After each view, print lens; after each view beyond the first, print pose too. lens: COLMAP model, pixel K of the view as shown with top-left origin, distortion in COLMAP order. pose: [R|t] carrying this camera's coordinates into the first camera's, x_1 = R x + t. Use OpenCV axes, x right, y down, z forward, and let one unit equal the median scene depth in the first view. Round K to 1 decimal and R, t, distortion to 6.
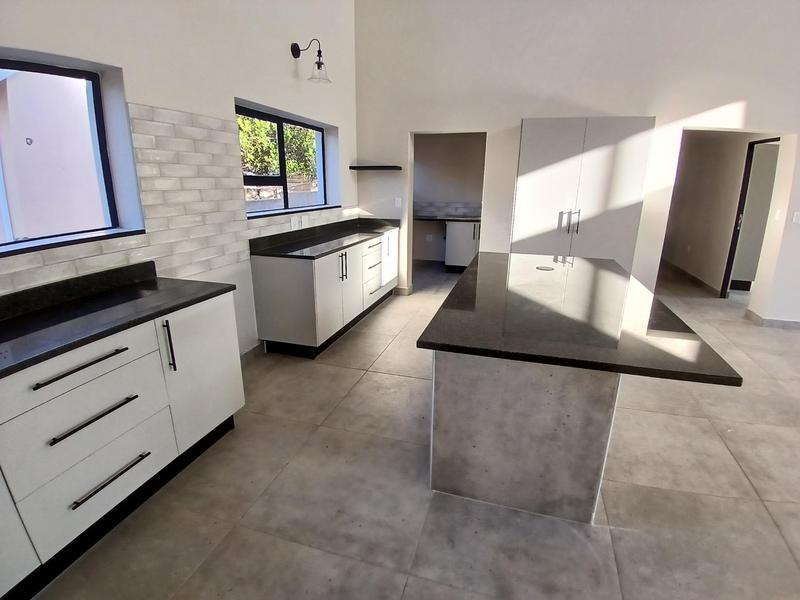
lens RADIAL K [[403.8, 0, 403.1], [0, 403.8, 300.7], [0, 0, 1]] dist [-0.002393, -0.040651]
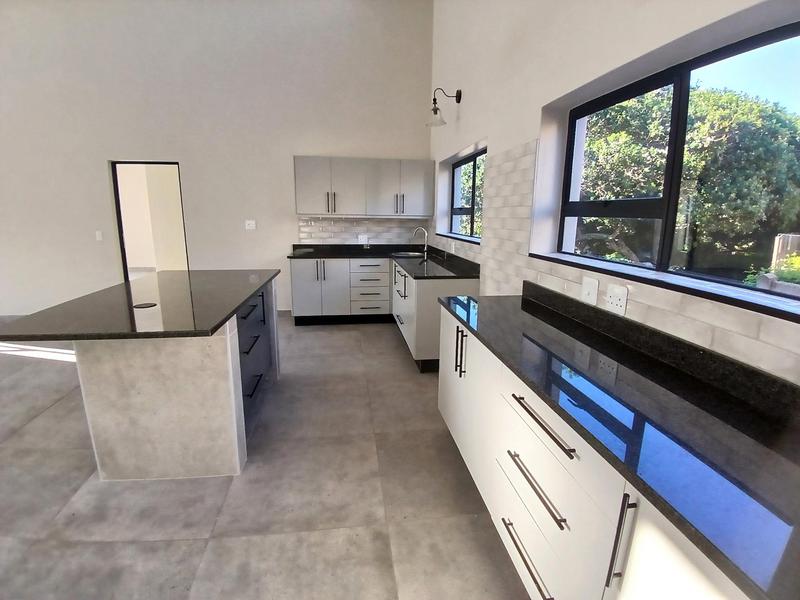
lens RADIAL K [[403.8, 0, 403.1], [0, 403.8, 300.7], [0, 0, 1]] dist [-0.002393, -0.040651]
pose [[-0.910188, 0.066294, -0.408855, 0.227695], [-0.137595, 0.882654, 0.449432, -0.572798], [0.390672, 0.465324, -0.794260, 2.004562]]
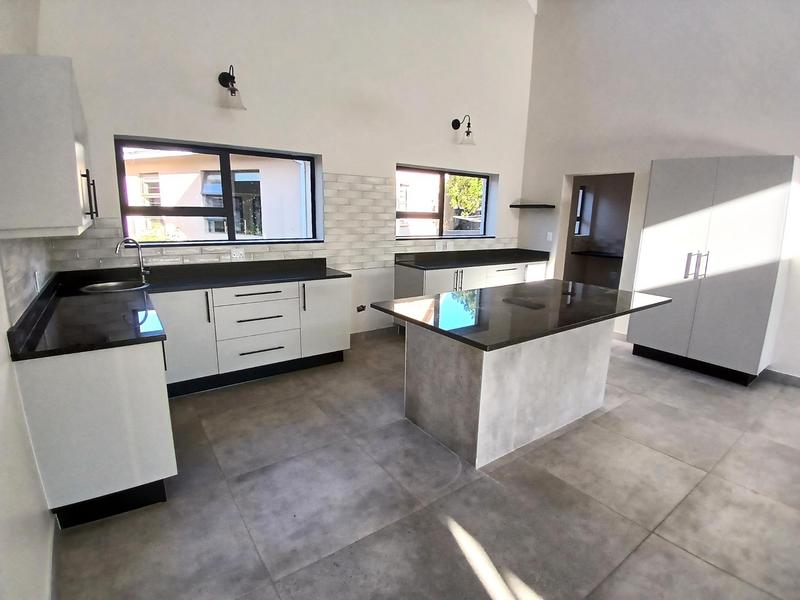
lens RADIAL K [[403.8, 0, 403.1], [0, 403.8, 300.7], [0, 0, 1]] dist [-0.002393, -0.040651]
pose [[0.789573, 0.139236, -0.597652, 0.722600], [-0.187889, 0.981998, -0.019447, 0.056620], [0.584185, 0.127648, 0.801520, -0.217542]]
